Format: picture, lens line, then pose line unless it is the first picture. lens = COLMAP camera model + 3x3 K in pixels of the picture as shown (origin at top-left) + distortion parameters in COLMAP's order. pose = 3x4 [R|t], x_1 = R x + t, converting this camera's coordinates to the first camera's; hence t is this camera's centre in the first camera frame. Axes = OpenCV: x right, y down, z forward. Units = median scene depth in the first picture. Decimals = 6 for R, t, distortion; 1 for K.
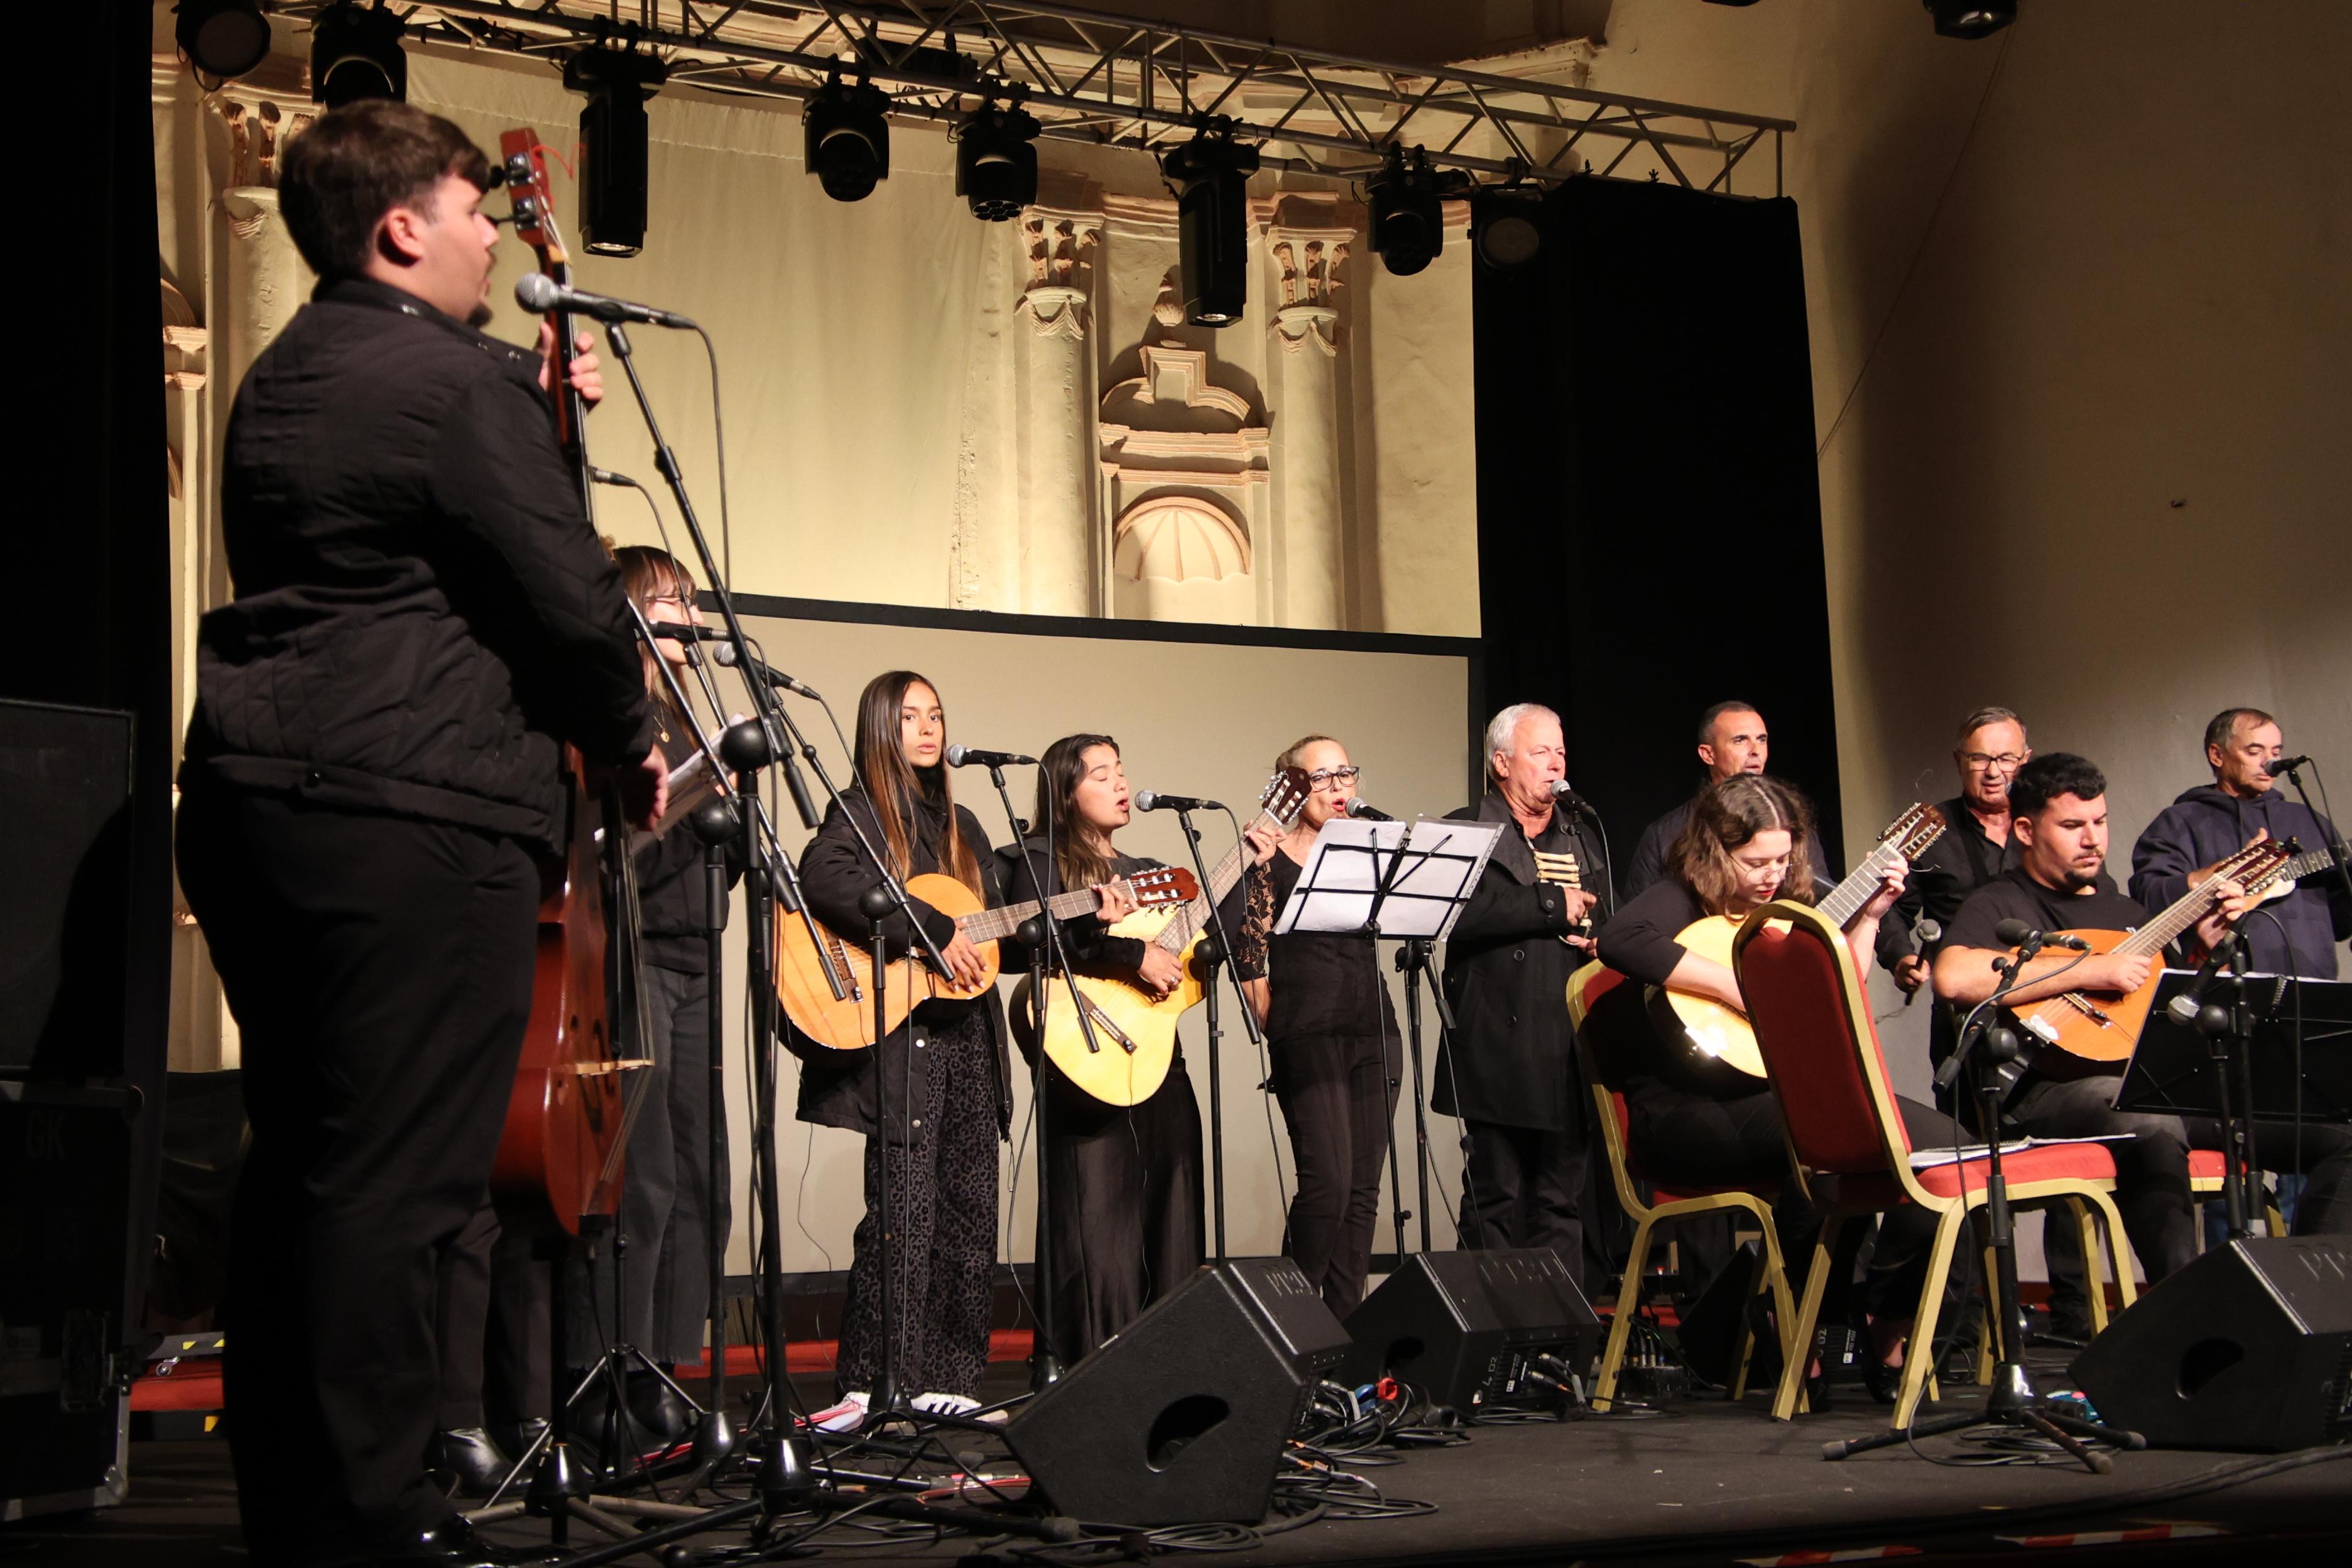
lens RADIAL K [[3233.1, 0, 1181.0], [0, 3233.1, 817.3], [0, 0, 1]] dist [0.212109, 0.070811]
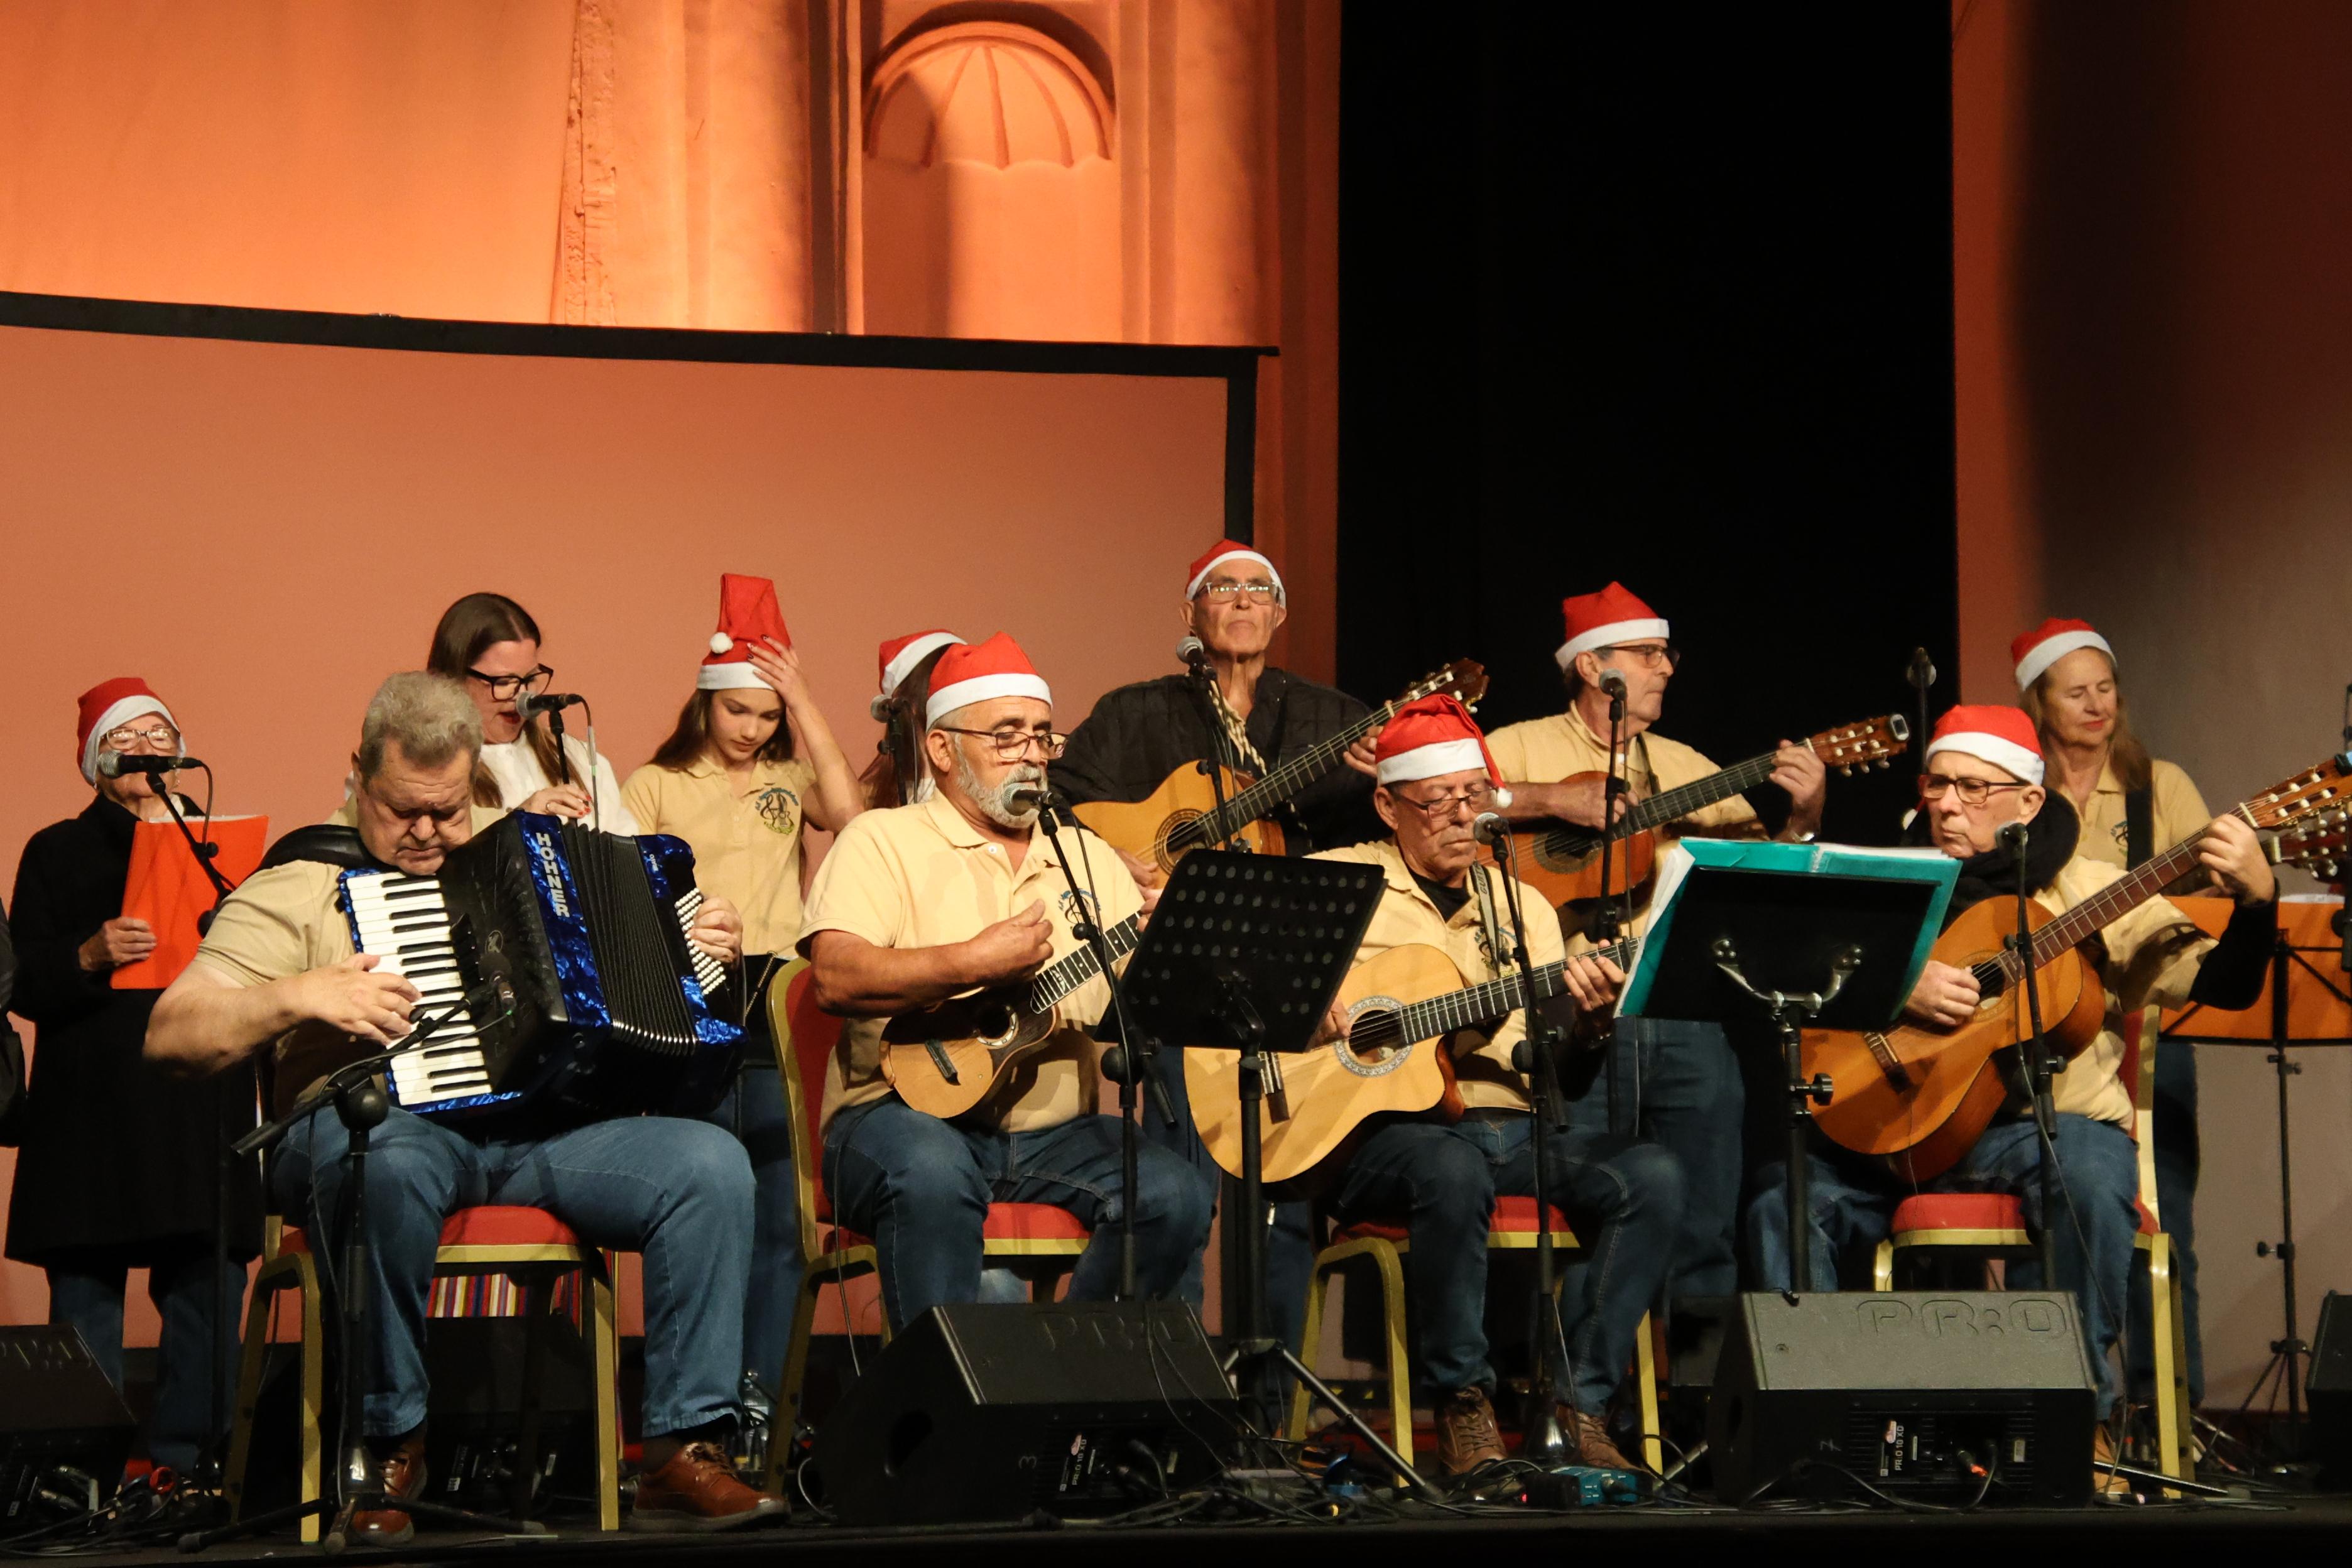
lens RADIAL K [[7801.2, 0, 1176.0], [0, 7801.2, 784.0], [0, 0, 1]] dist [2.047902, -28.290610]
pose [[0.990623, 0.014560, -0.135847, 0.259299], [-0.006137, 0.998044, 0.062219, -0.060127], [0.136487, -0.060801, 0.988774, -0.446992]]
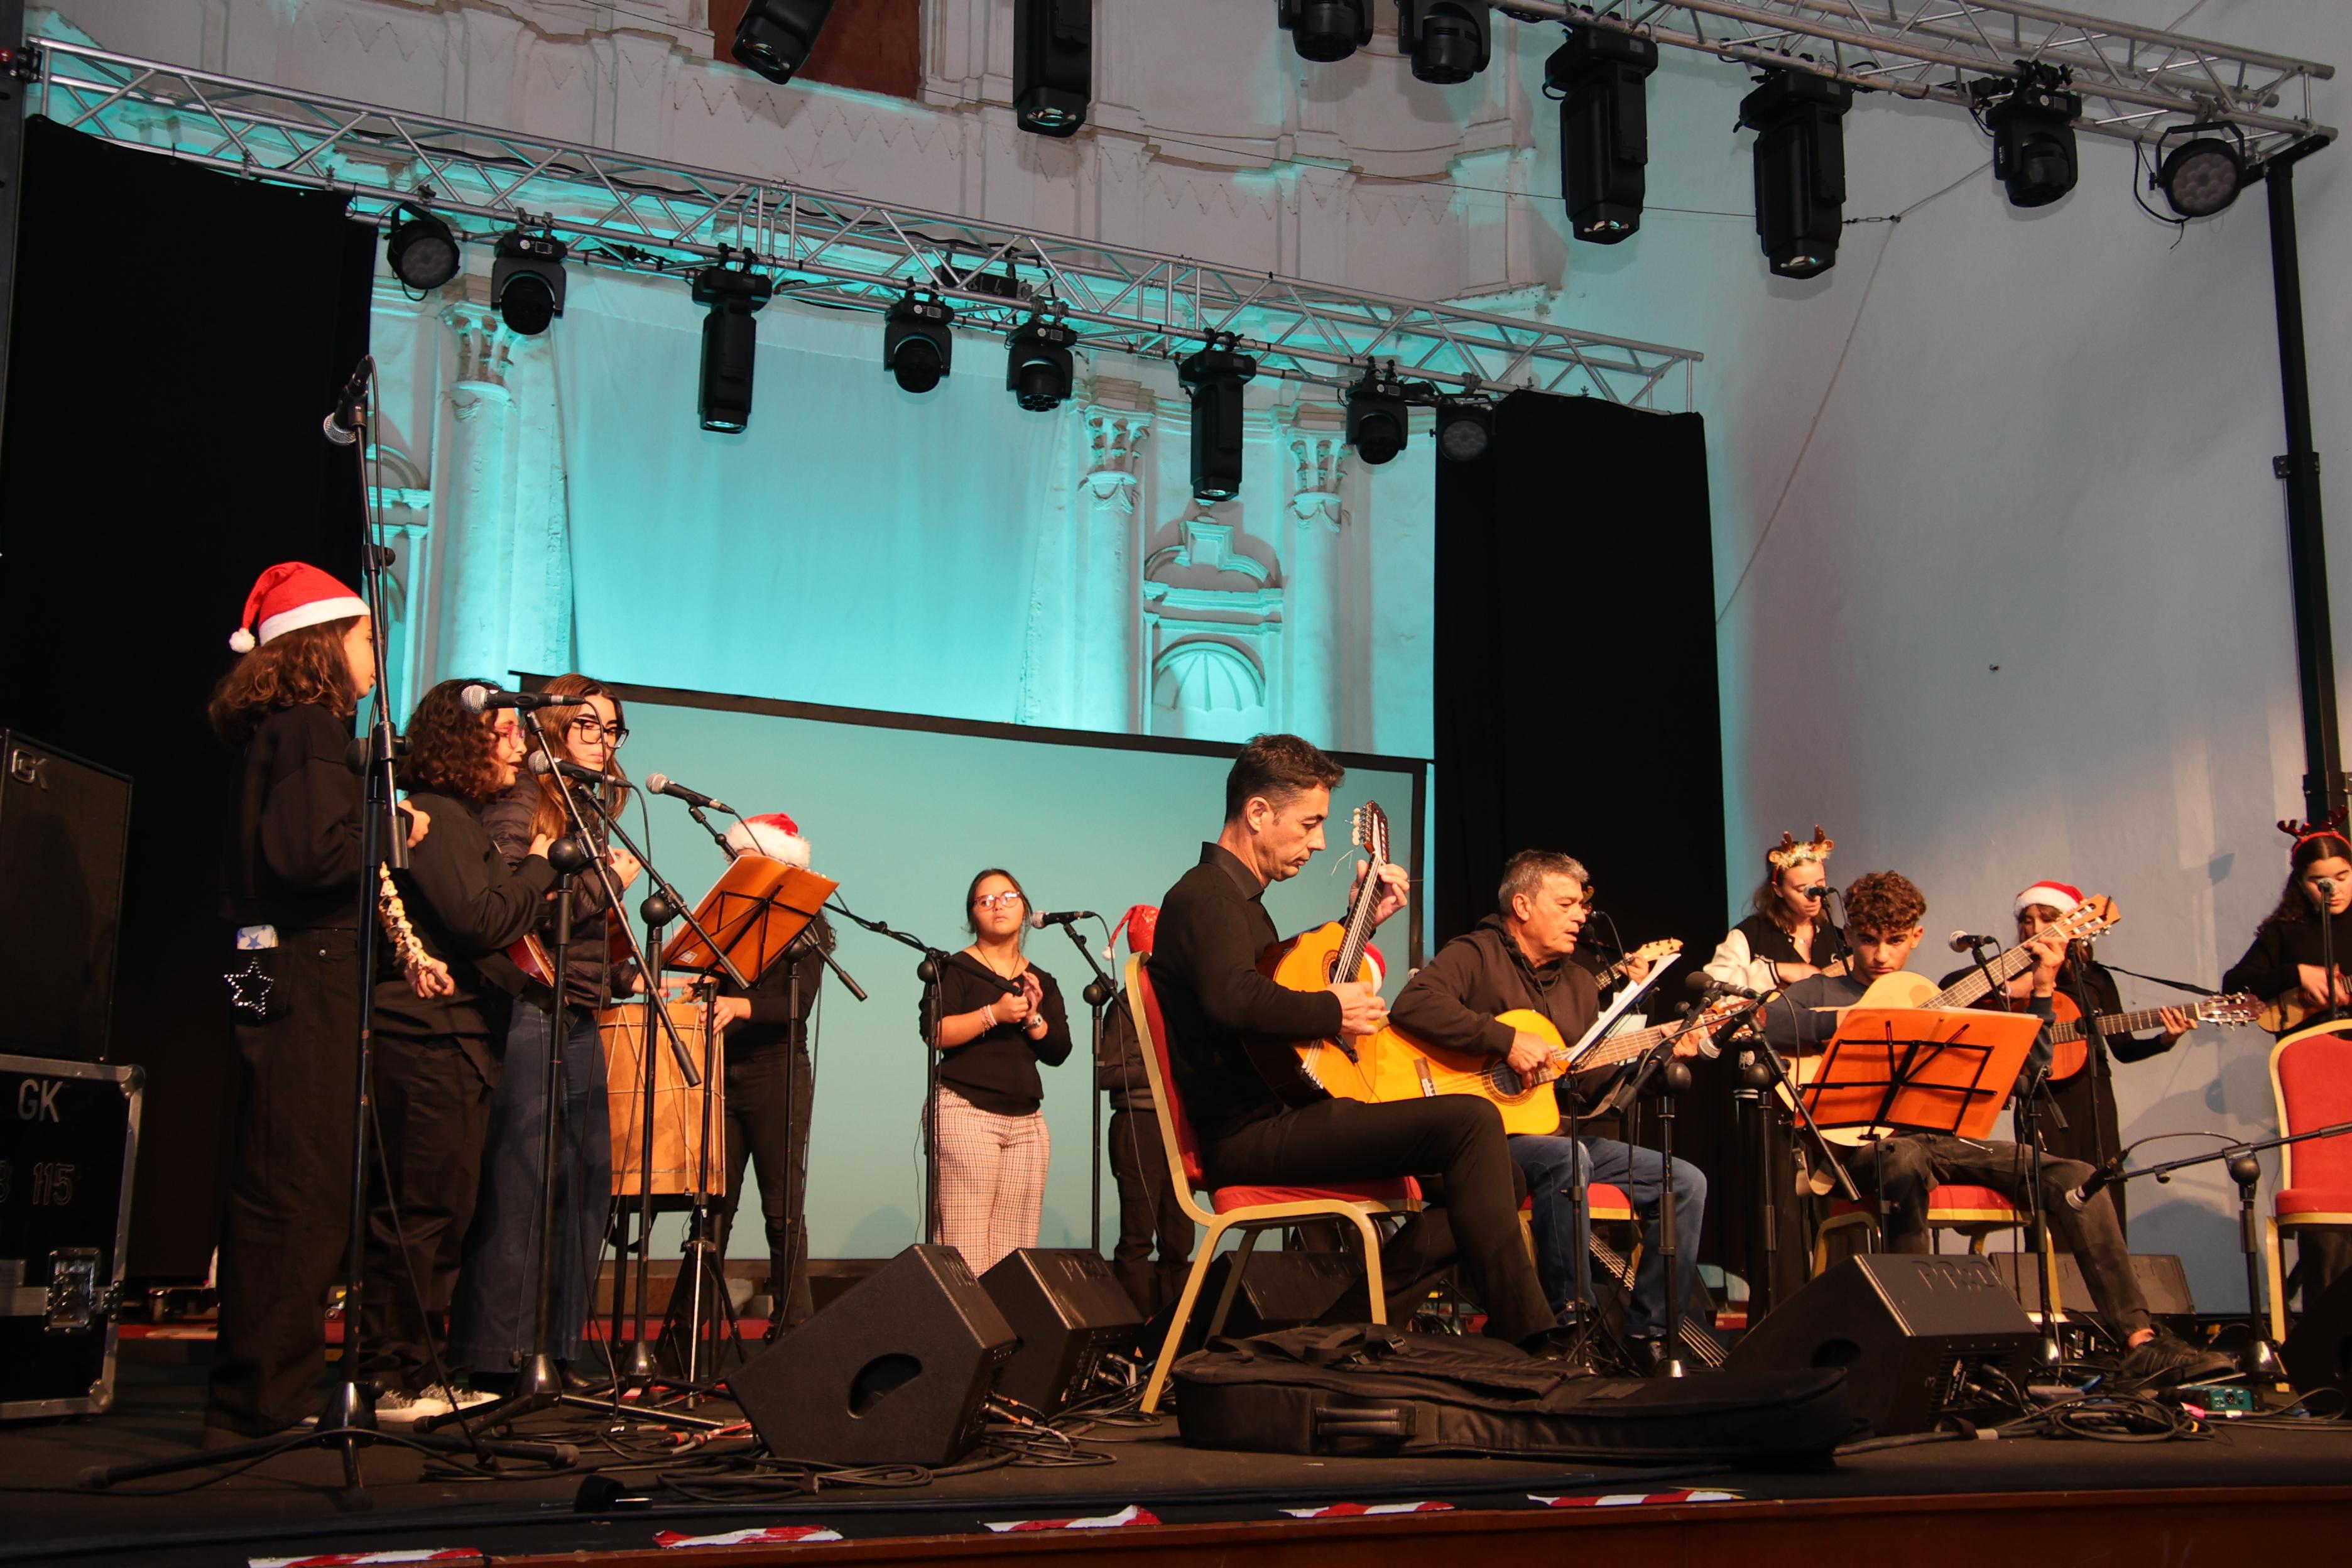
lens RADIAL K [[2596.9, 0, 1176.0], [0, 2596.9, 784.0], [0, 0, 1]] dist [0.068819, 0.024487]
pose [[0.998418, 0.029501, -0.047867, 0.041731], [-0.031925, 0.998204, -0.050693, 0.005939], [0.046286, 0.052141, 0.997567, 0.021998]]
